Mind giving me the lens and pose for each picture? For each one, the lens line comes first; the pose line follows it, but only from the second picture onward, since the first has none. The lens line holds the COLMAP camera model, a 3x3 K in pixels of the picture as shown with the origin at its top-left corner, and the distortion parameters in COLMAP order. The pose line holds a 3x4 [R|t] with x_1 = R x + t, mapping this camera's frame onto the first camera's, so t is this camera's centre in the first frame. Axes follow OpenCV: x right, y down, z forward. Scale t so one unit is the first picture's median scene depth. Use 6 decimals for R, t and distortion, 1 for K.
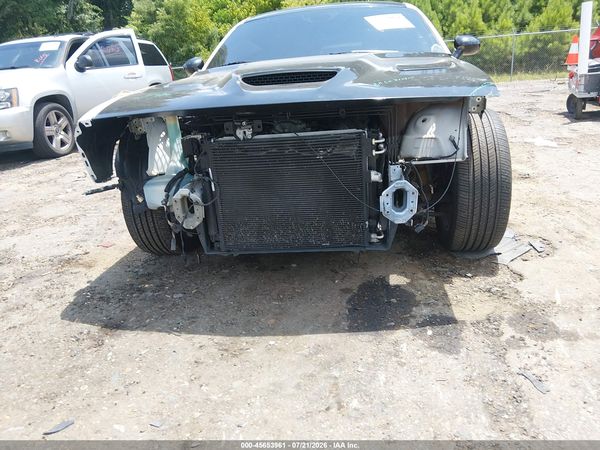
lens RADIAL K [[452.5, 0, 302.2], [0, 452.5, 227.5], [0, 0, 1]] dist [0.124703, -0.206540]
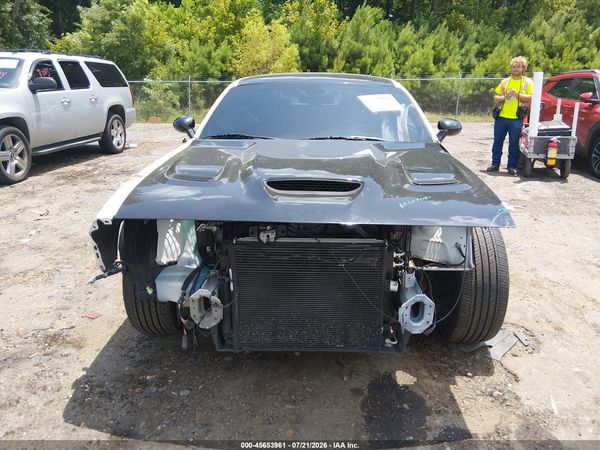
lens RADIAL K [[453.8, 0, 300.0], [0, 453.8, 225.0], [0, 0, 1]] dist [0.077828, -0.117755]
pose [[0.991840, 0.046088, 0.118867, -0.159311], [-0.041826, 0.998398, -0.038102, -0.178088], [-0.120433, 0.032820, 0.992179, -0.009870]]
